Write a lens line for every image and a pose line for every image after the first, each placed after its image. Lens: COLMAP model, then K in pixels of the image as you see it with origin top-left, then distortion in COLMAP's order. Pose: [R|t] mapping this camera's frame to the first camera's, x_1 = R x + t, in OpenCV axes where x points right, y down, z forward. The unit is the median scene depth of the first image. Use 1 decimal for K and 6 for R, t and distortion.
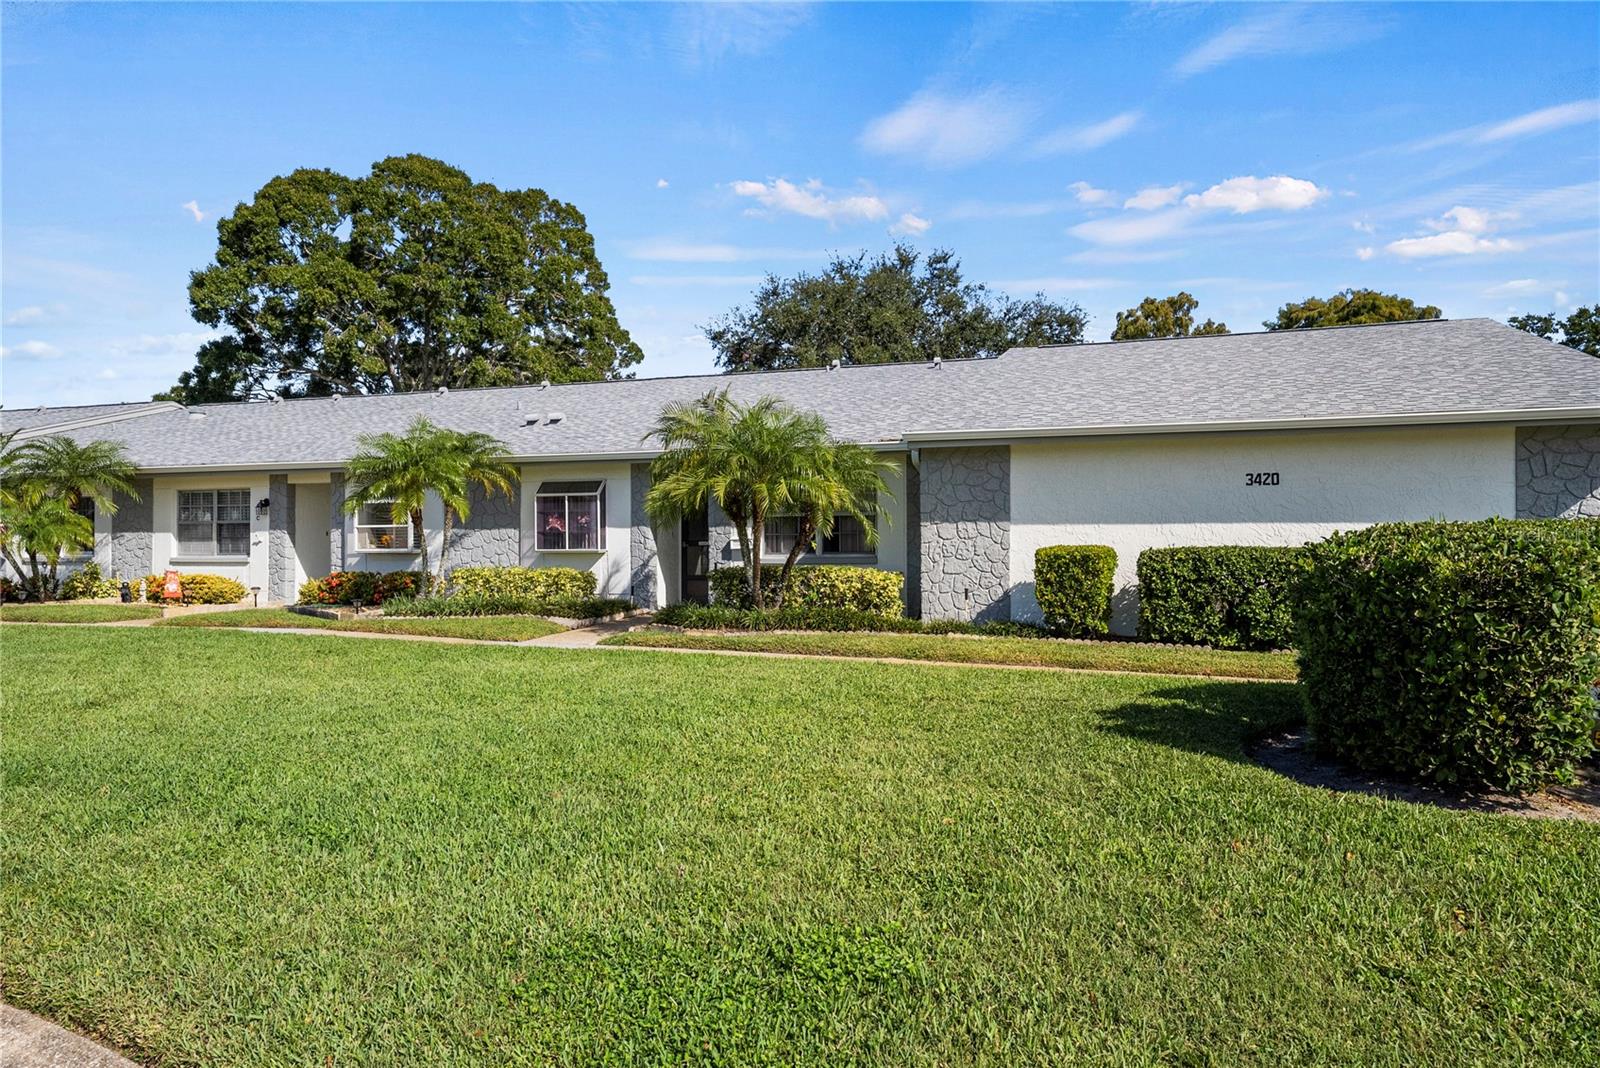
lens RADIAL K [[1120.0, 0, 798.9], [0, 1120.0, 537.1], [0, 0, 1]] dist [0.023812, -0.006354]
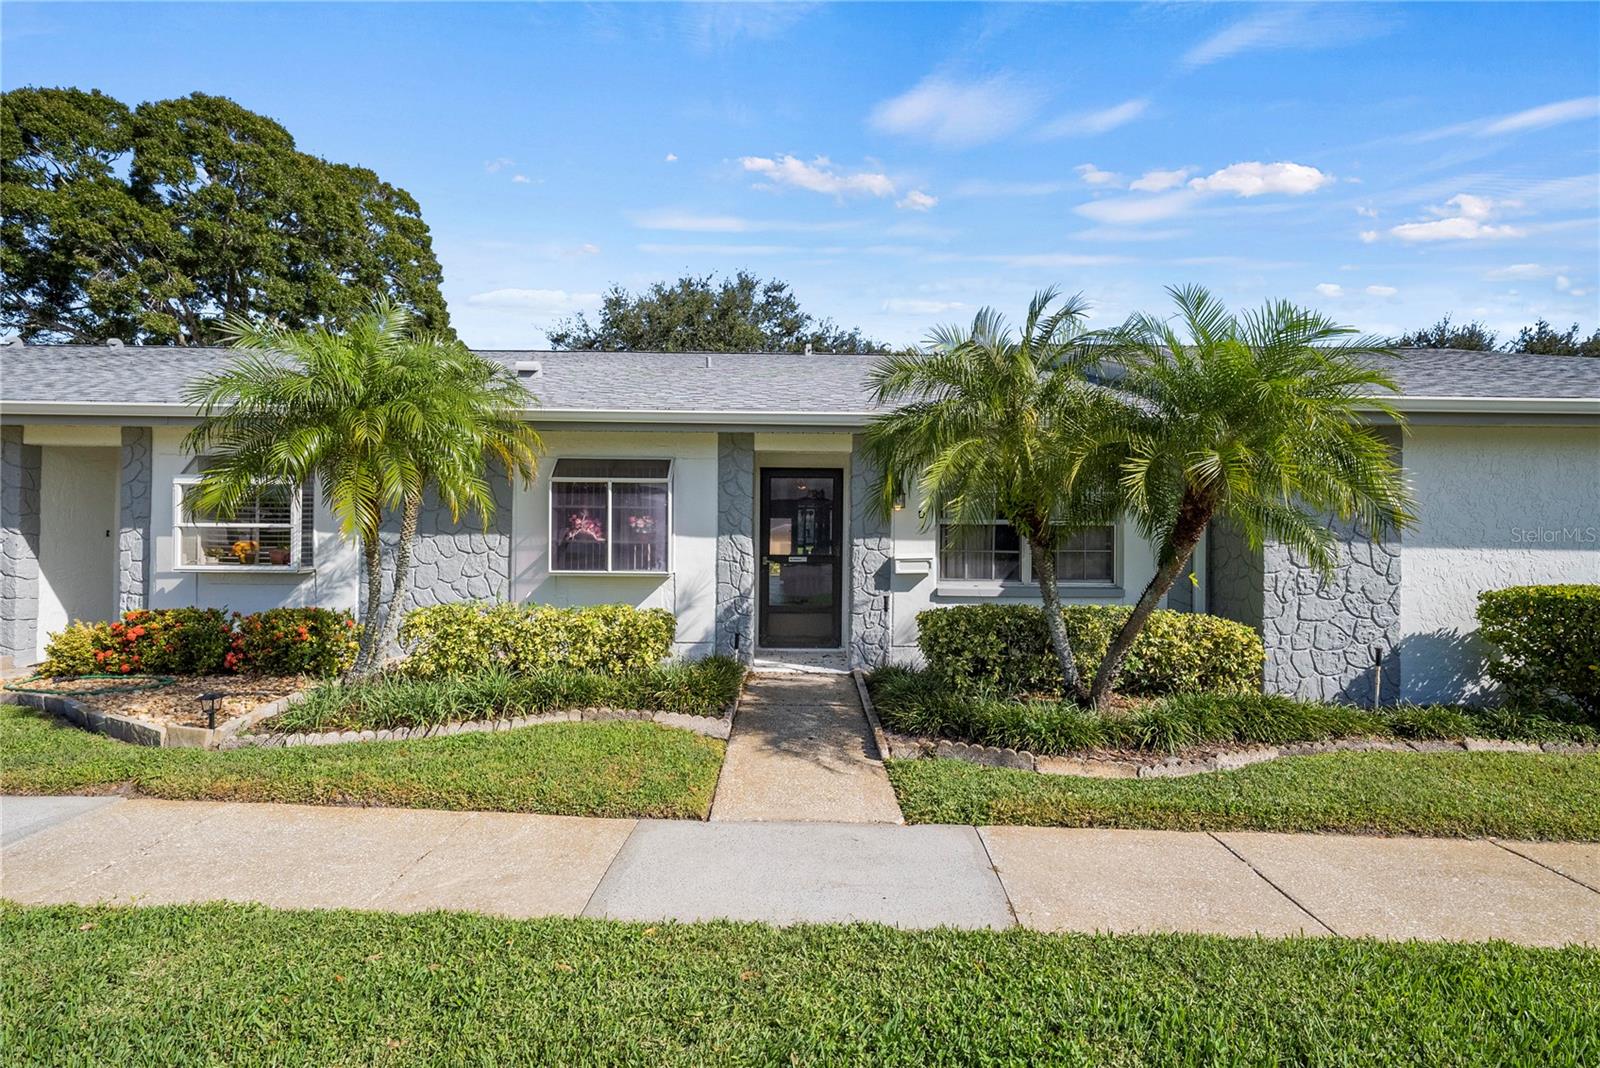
lens RADIAL K [[790.7, 0, 805.0], [0, 790.7, 529.1], [0, 0, 1]] dist [-0.003171, 0.004927]
pose [[0.940151, 0.016616, 0.340352, -0.230726], [-0.016529, 0.999858, -0.003158, -0.011066], [-0.340357, -0.002657, 0.940293, 0.515628]]
